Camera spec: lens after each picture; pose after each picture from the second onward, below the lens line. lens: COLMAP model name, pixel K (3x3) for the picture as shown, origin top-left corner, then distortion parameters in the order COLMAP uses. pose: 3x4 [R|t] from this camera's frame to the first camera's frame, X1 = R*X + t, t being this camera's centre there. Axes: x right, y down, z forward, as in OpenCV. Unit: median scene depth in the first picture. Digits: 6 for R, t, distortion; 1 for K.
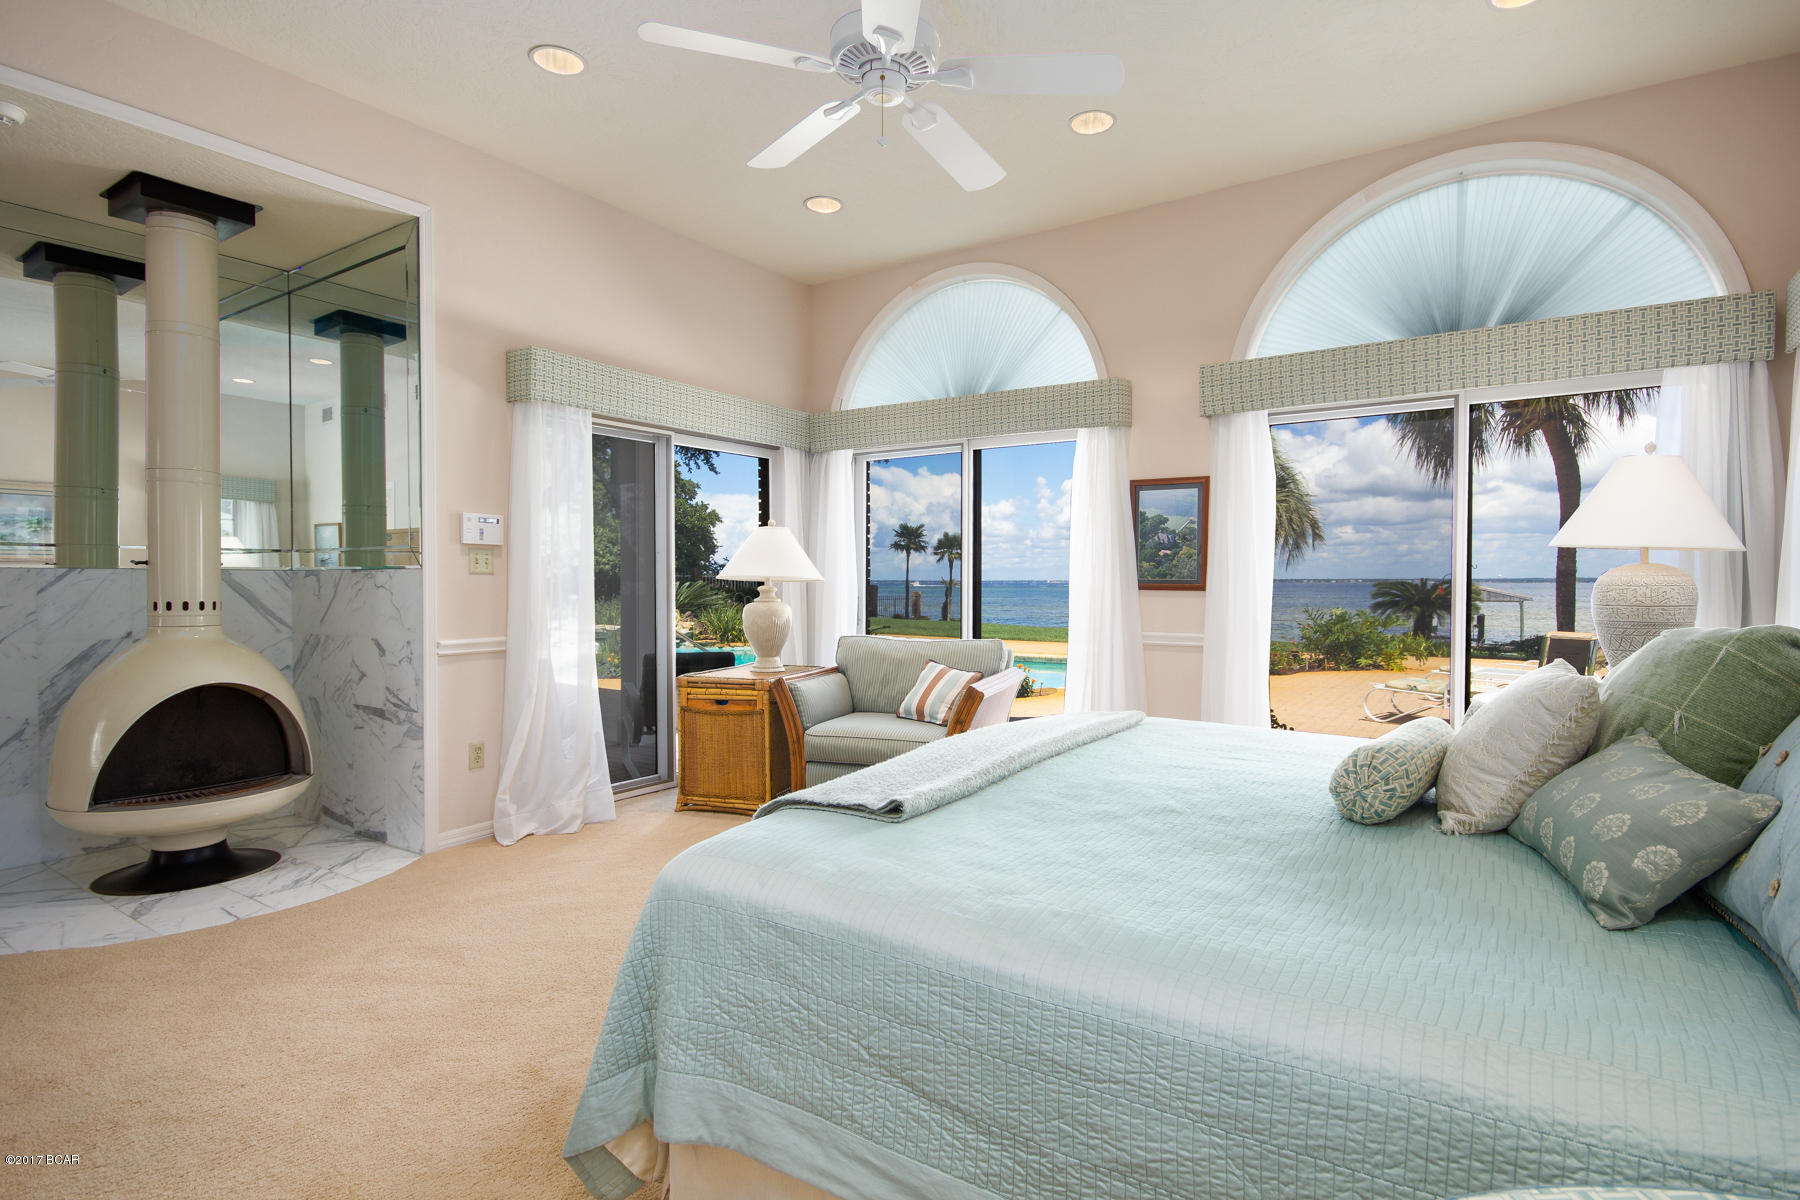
lens RADIAL K [[866.1, 0, 897.0], [0, 866.1, 601.0], [0, 0, 1]] dist [0.004721, -0.005919]
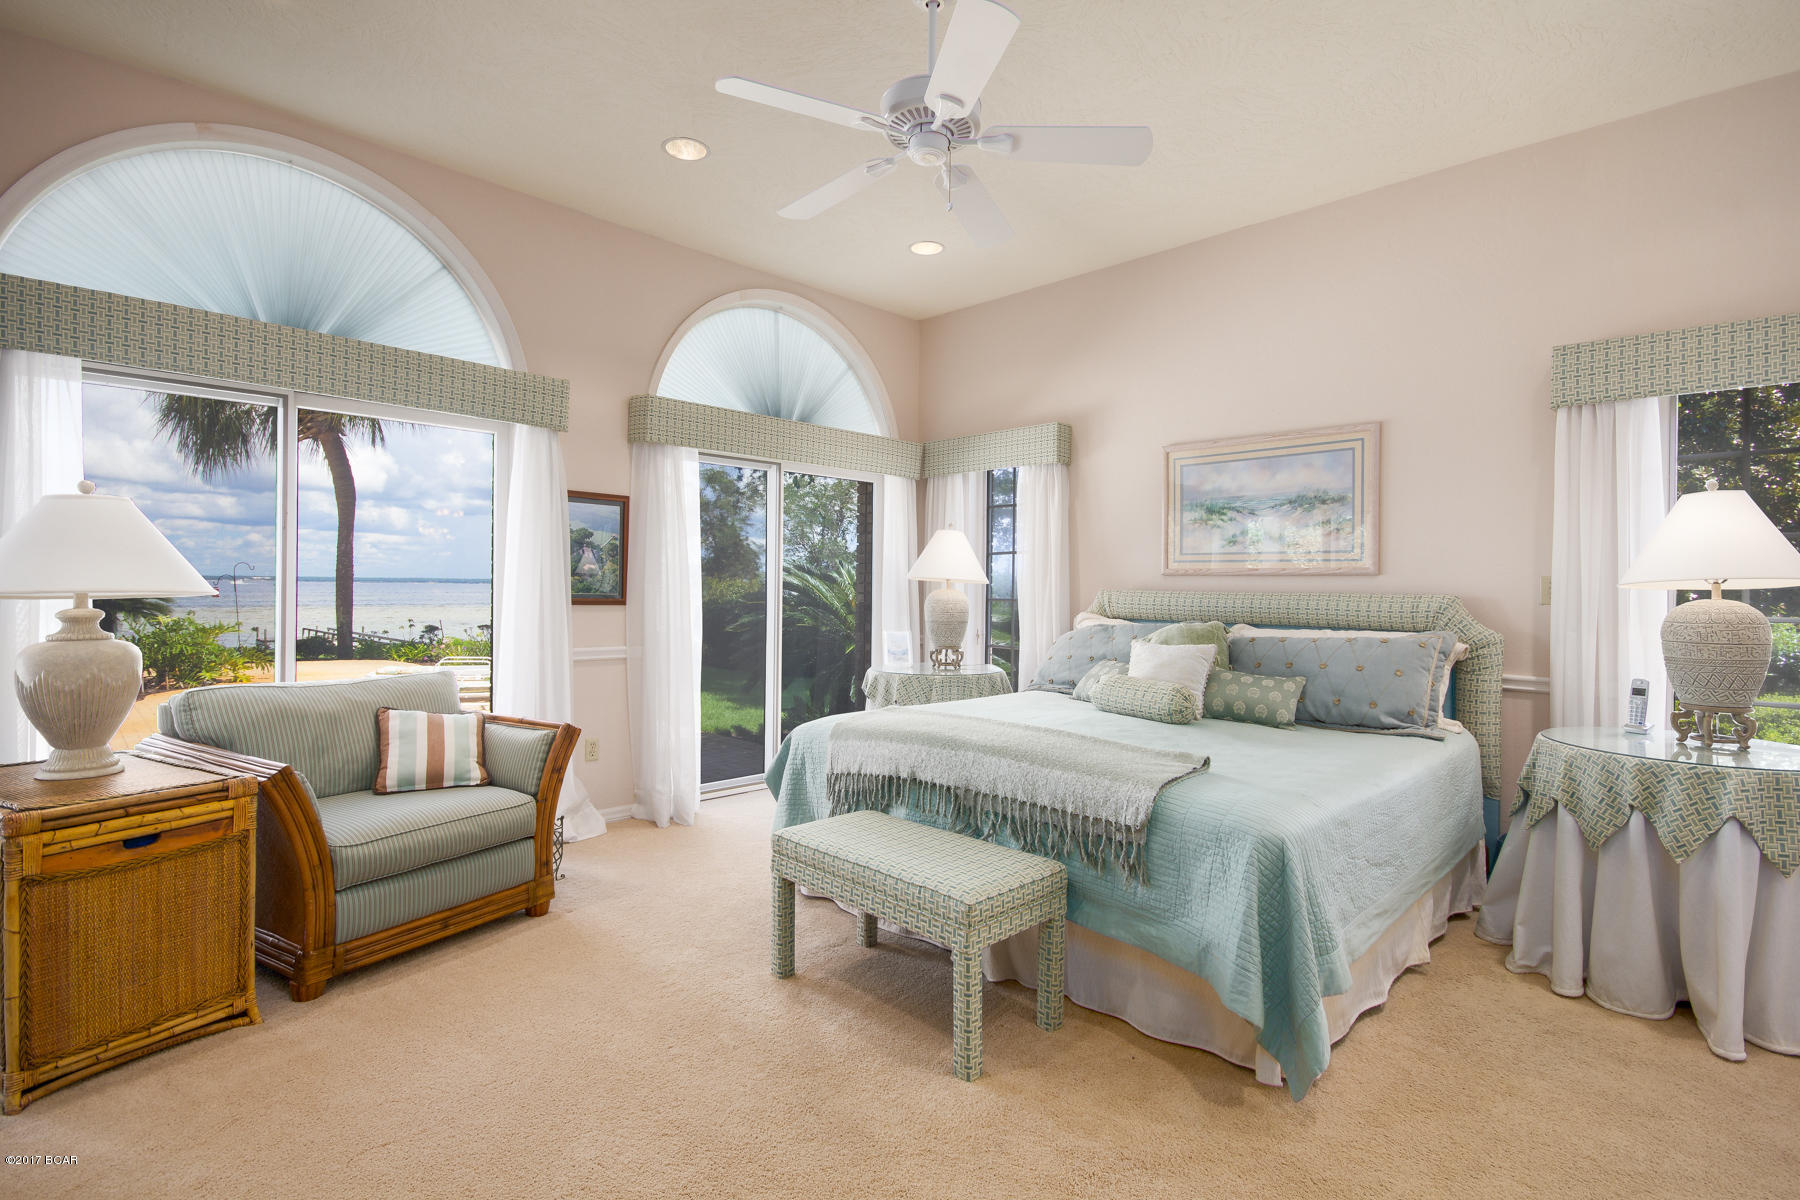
lens RADIAL K [[866.1, 0, 891.3], [0, 866.1, 597.1], [0, 0, 1]] dist [0.004721, -0.005919]
pose [[0.204656, -0.009391, 0.978789, -0.608145], [0.006674, 0.999944, 0.008198, -0.027415], [-0.978811, 0.004855, 0.204707, 0.465989]]
